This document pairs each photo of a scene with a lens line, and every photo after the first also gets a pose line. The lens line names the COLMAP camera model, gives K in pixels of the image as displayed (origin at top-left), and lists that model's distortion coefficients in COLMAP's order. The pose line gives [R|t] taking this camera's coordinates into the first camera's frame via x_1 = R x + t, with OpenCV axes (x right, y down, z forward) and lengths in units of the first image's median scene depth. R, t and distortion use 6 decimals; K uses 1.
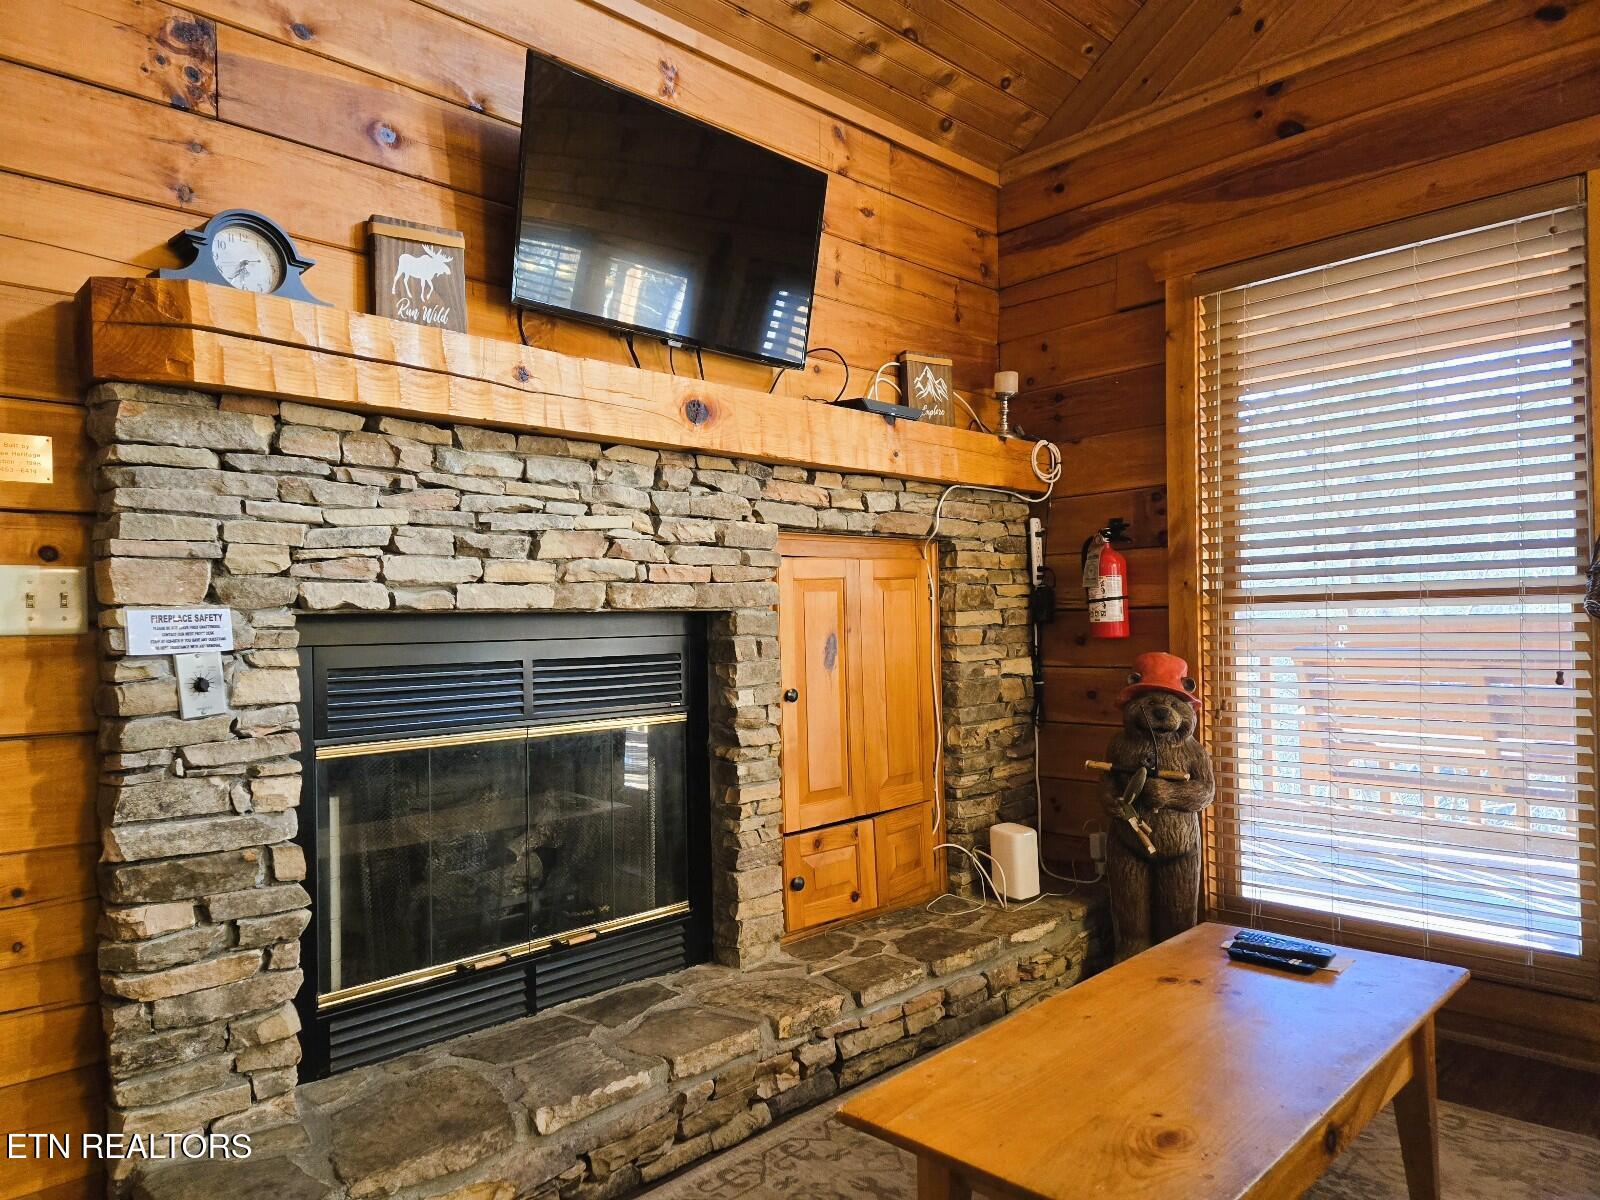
lens RADIAL K [[1072.5, 0, 791.7], [0, 1072.5, 601.9], [0, 0, 1]] dist [0.092241, -0.078074]
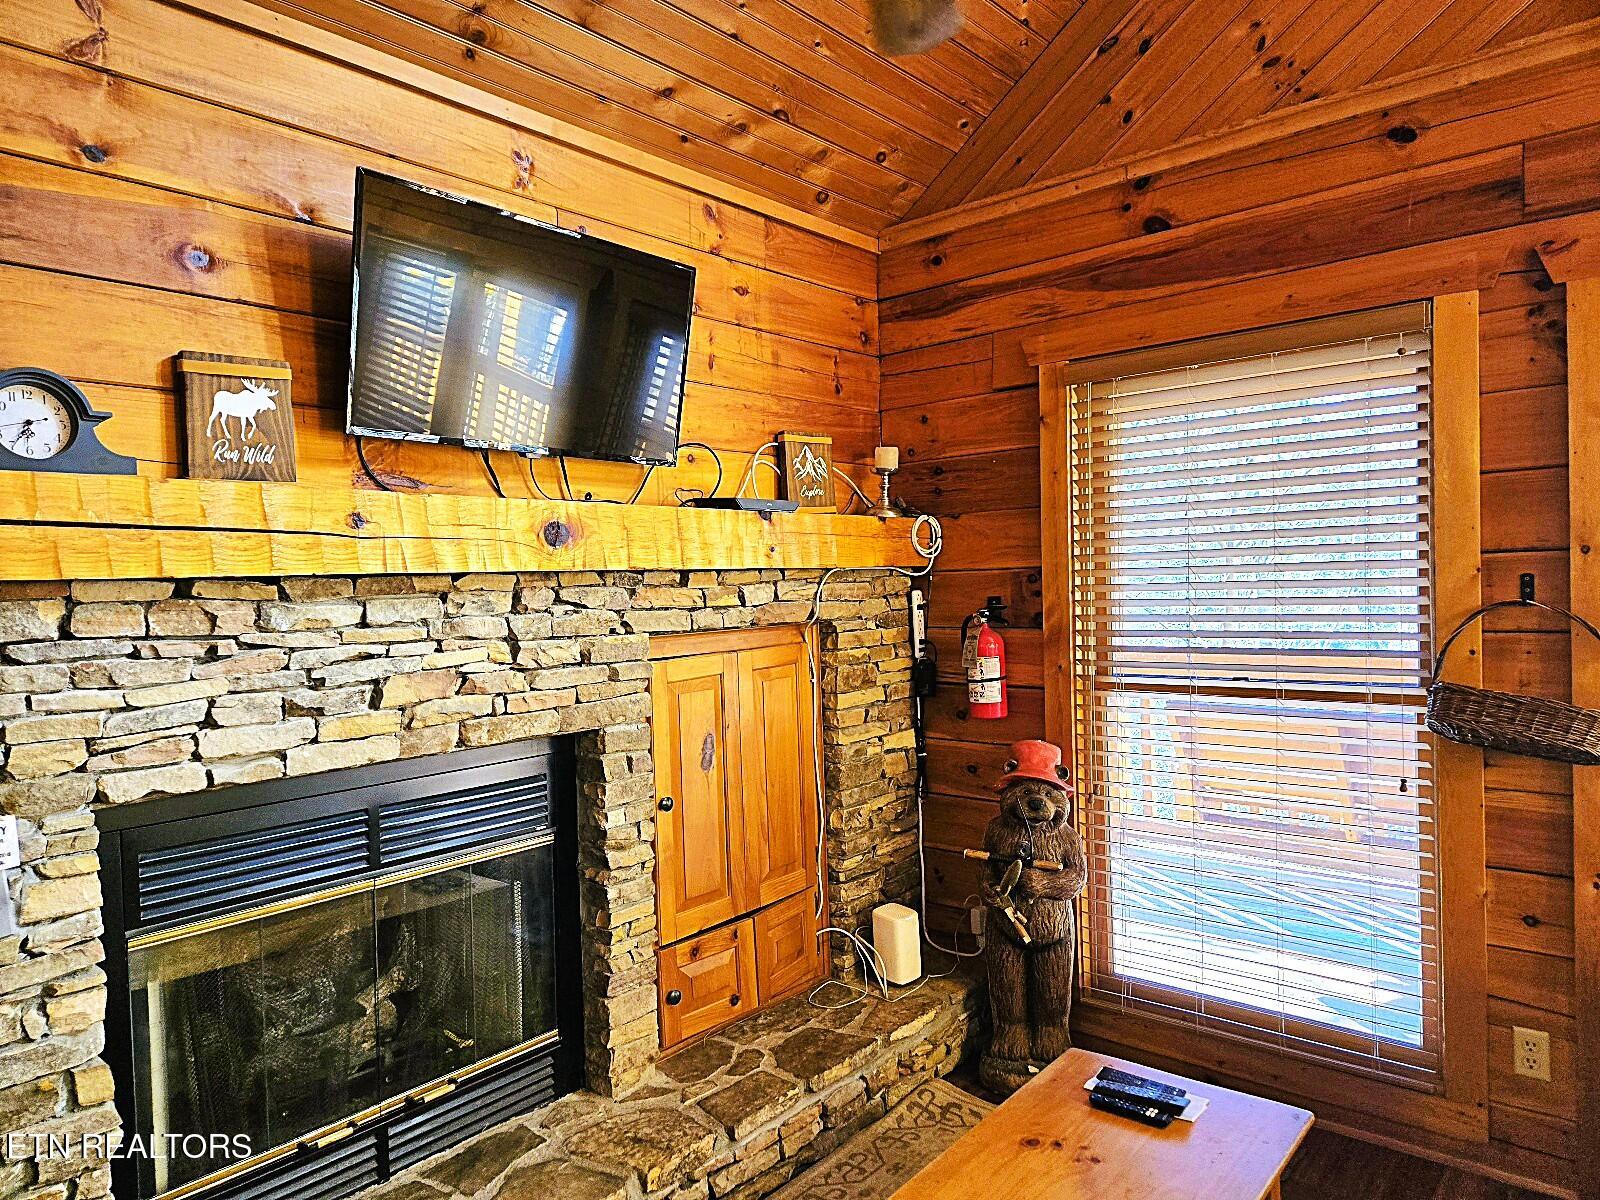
lens RADIAL K [[1075.9, 0, 800.0], [0, 1075.9, 600.0], [0, 0, 1]] dist [0.089643, -0.067095]
pose [[0.995680, -0.012208, 0.092050, 0.034487], [0.009338, 0.999459, 0.031551, -0.133910], [-0.092386, -0.030556, 0.995254, 0.022852]]
